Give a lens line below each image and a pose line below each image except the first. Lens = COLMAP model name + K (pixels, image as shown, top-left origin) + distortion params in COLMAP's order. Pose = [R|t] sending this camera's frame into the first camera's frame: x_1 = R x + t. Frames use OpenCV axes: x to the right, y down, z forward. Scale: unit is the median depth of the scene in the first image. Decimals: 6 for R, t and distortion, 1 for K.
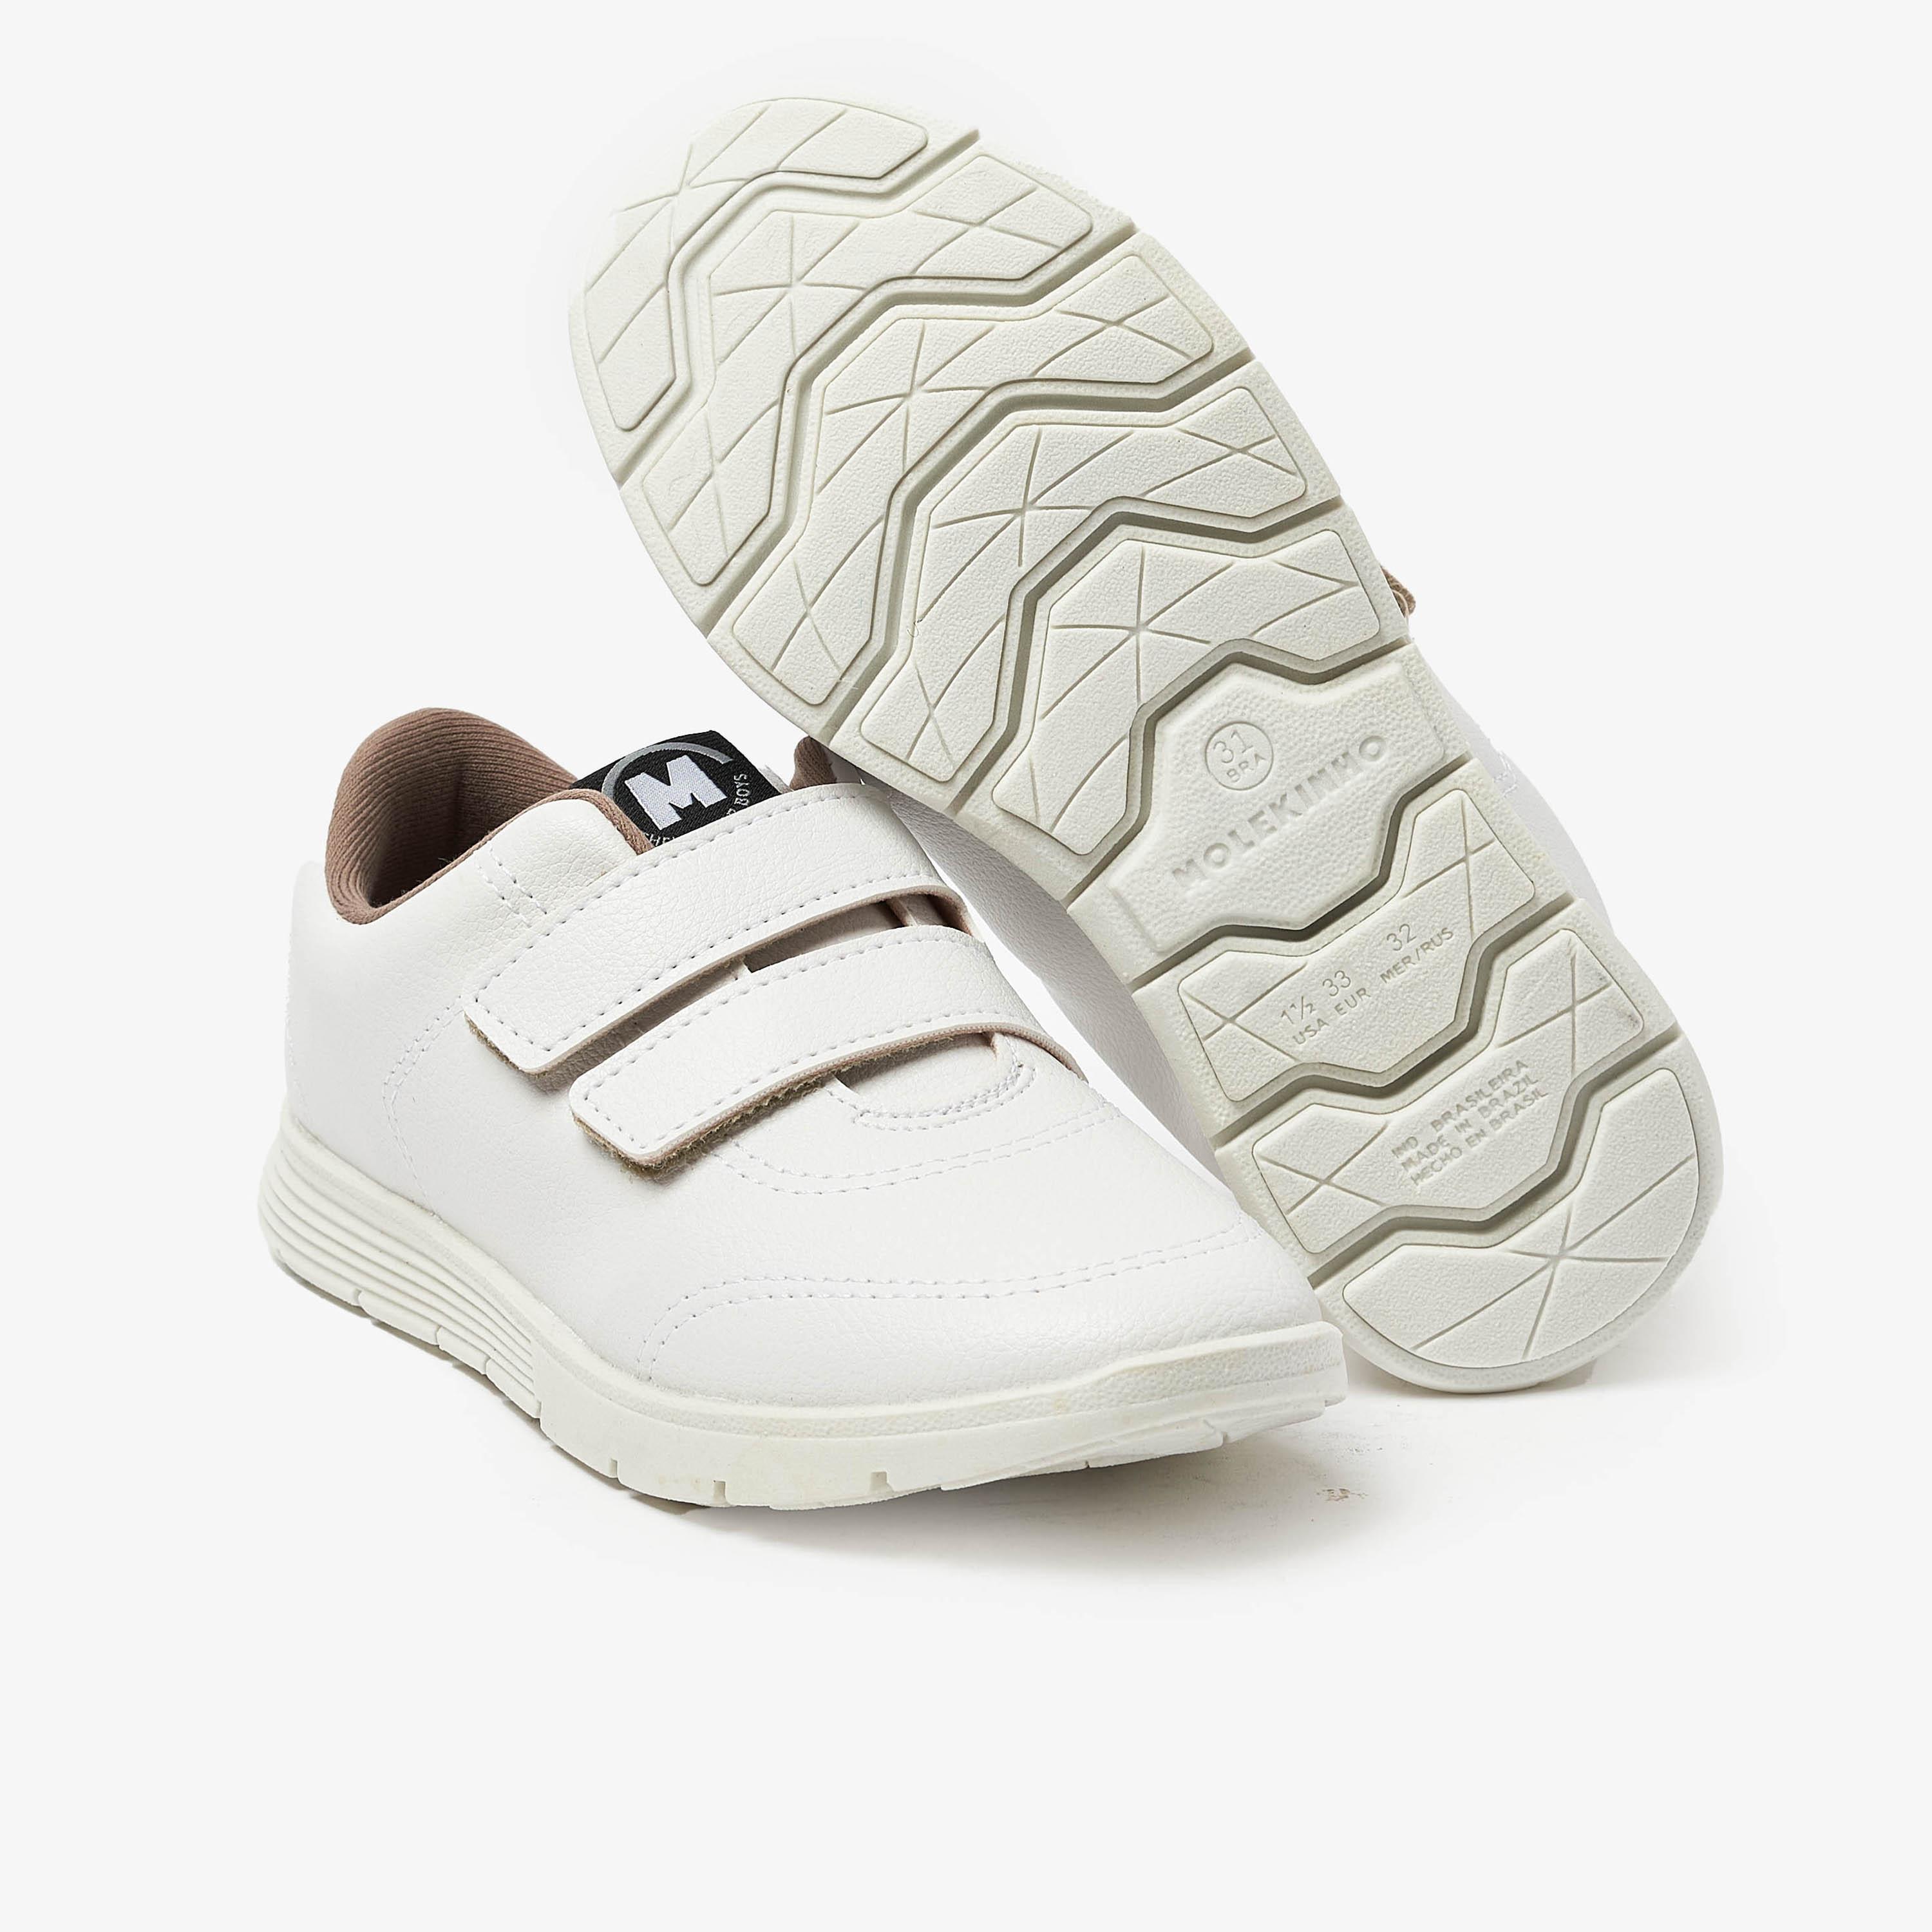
lens RADIAL K [[7493.4, 0, 966.0], [0, 7493.4, 966.0], [0, 0, 1]] dist [-0.922850, 33.229168]
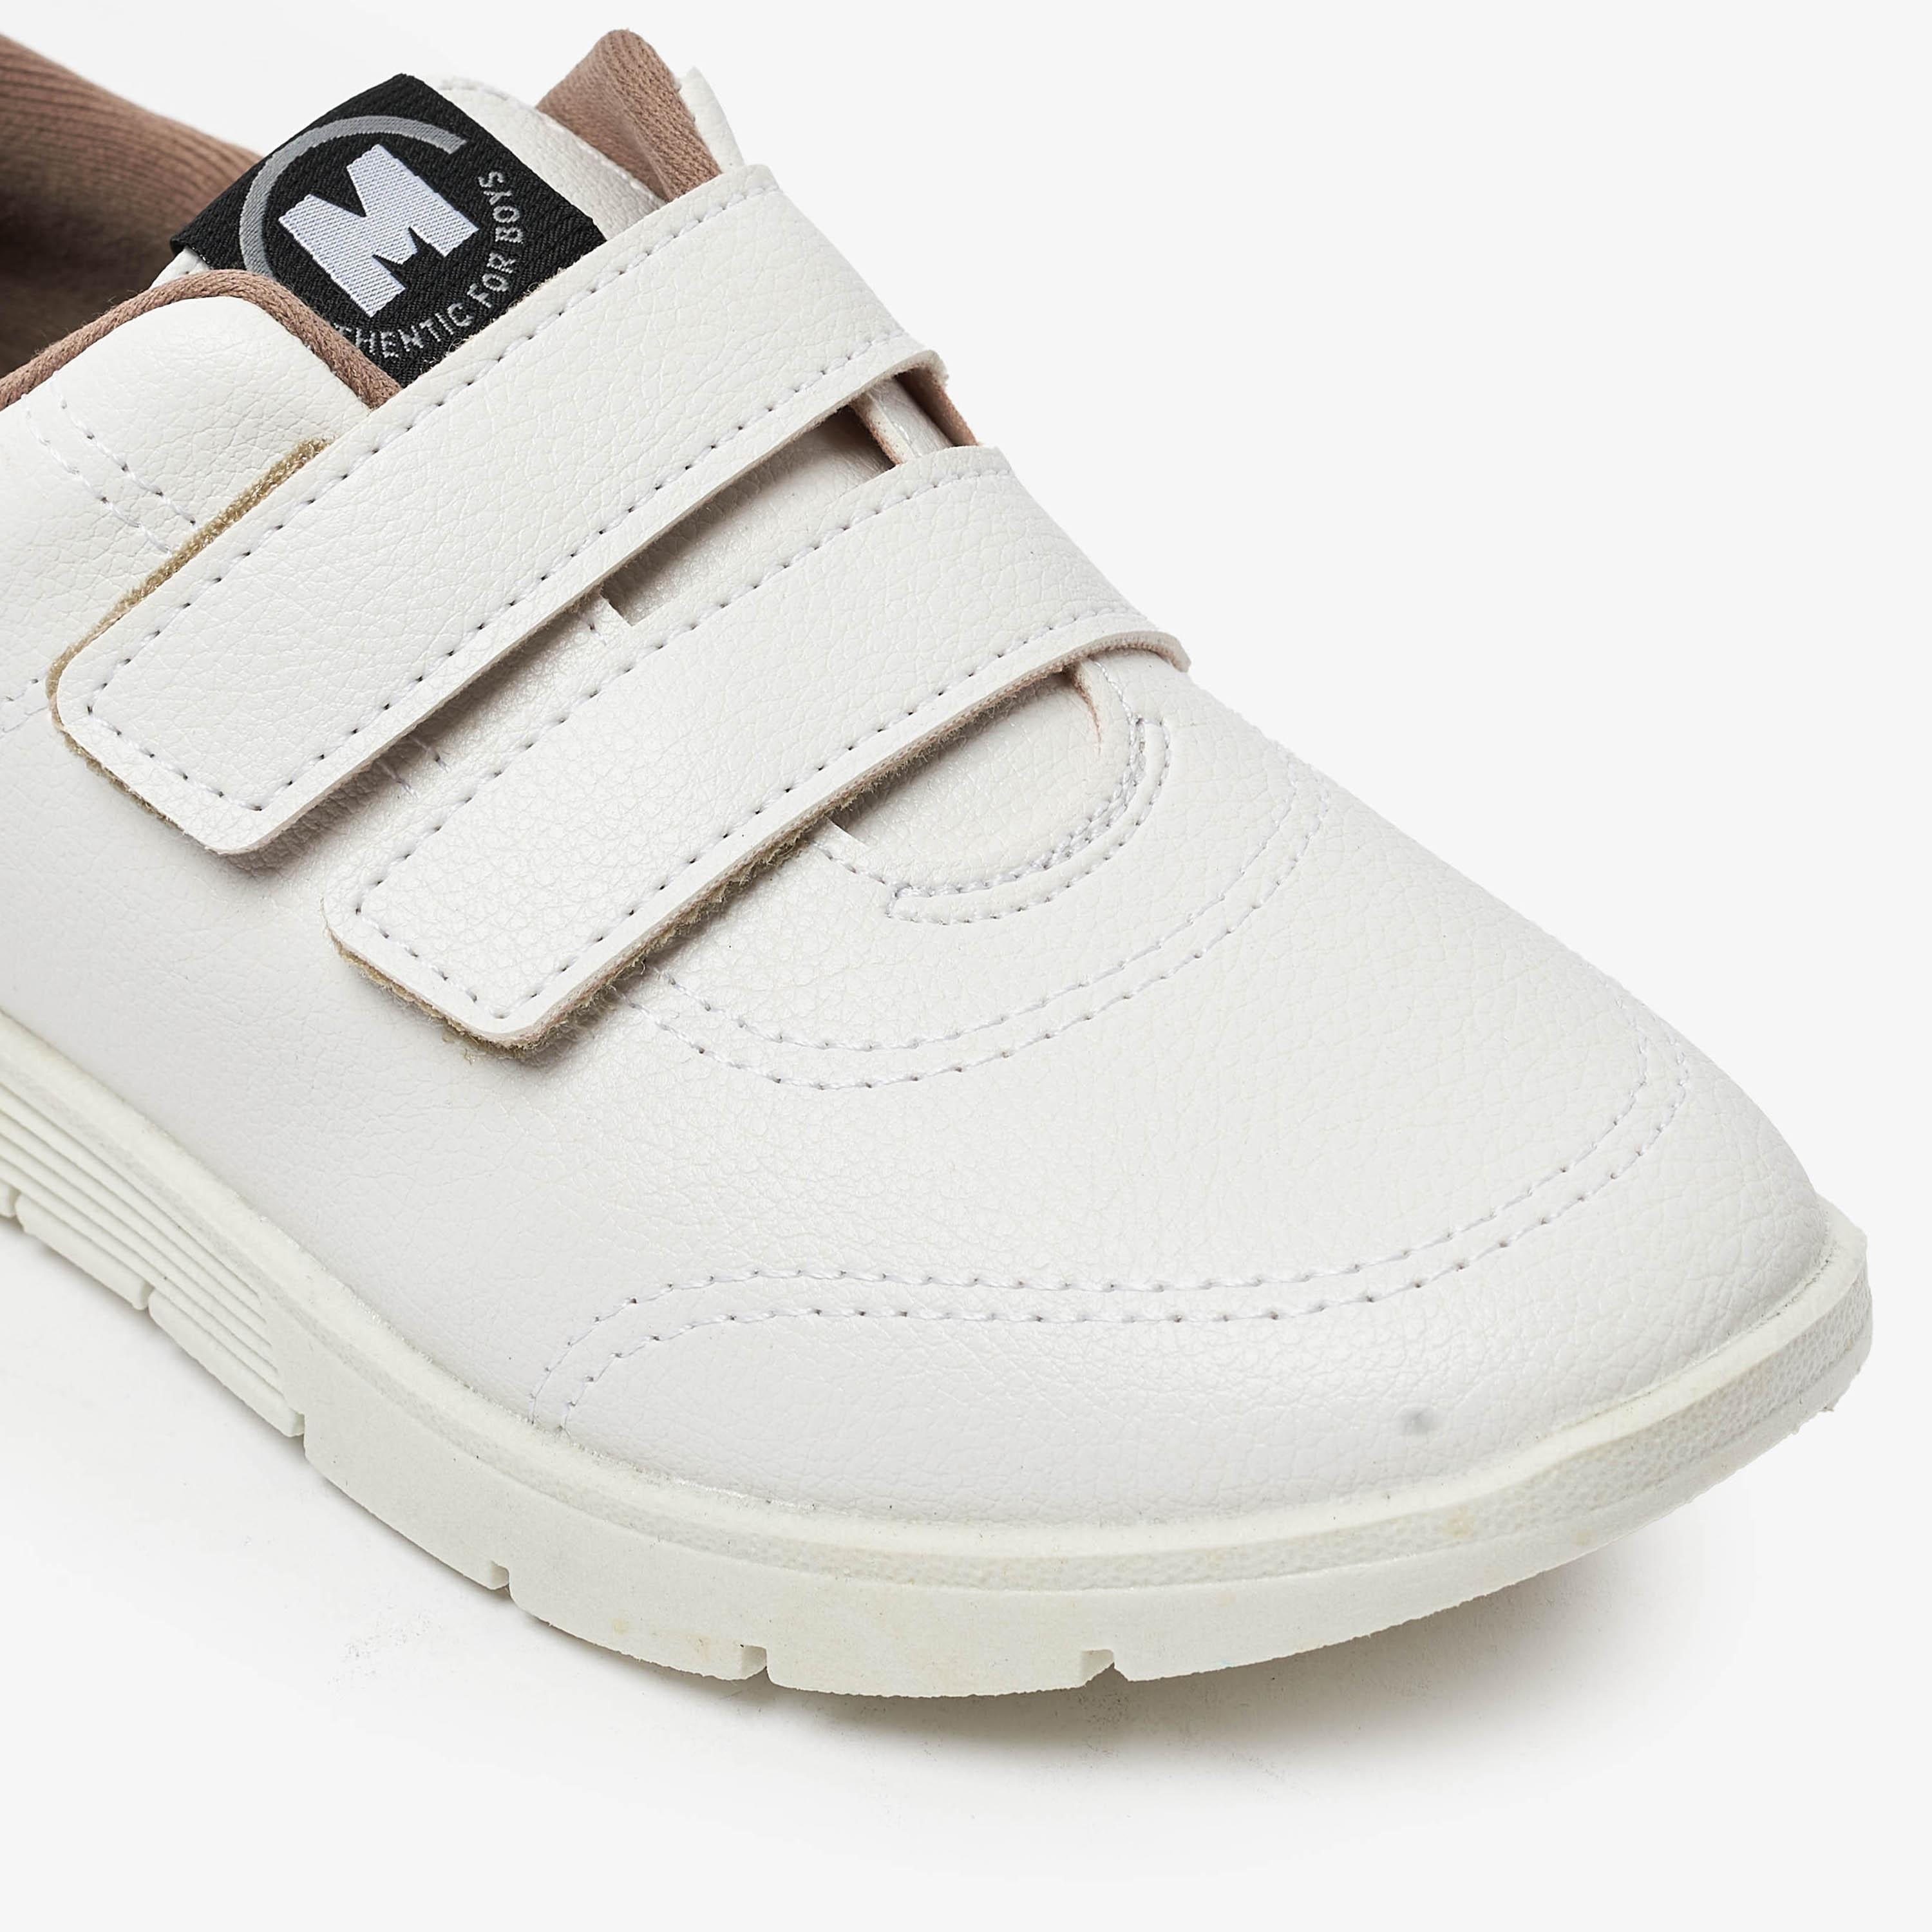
lens RADIAL K [[7493.4, 0, 966.0], [0, 7493.4, 966.0], [0, 0, 1]] dist [-0.922850, 33.229168]
pose [[0.968900, -0.148495, 0.197946, -0.114625], [0.079975, 0.944915, 0.317394, -0.142783], [-0.234174, -0.291692, 0.927404, 0.505972]]
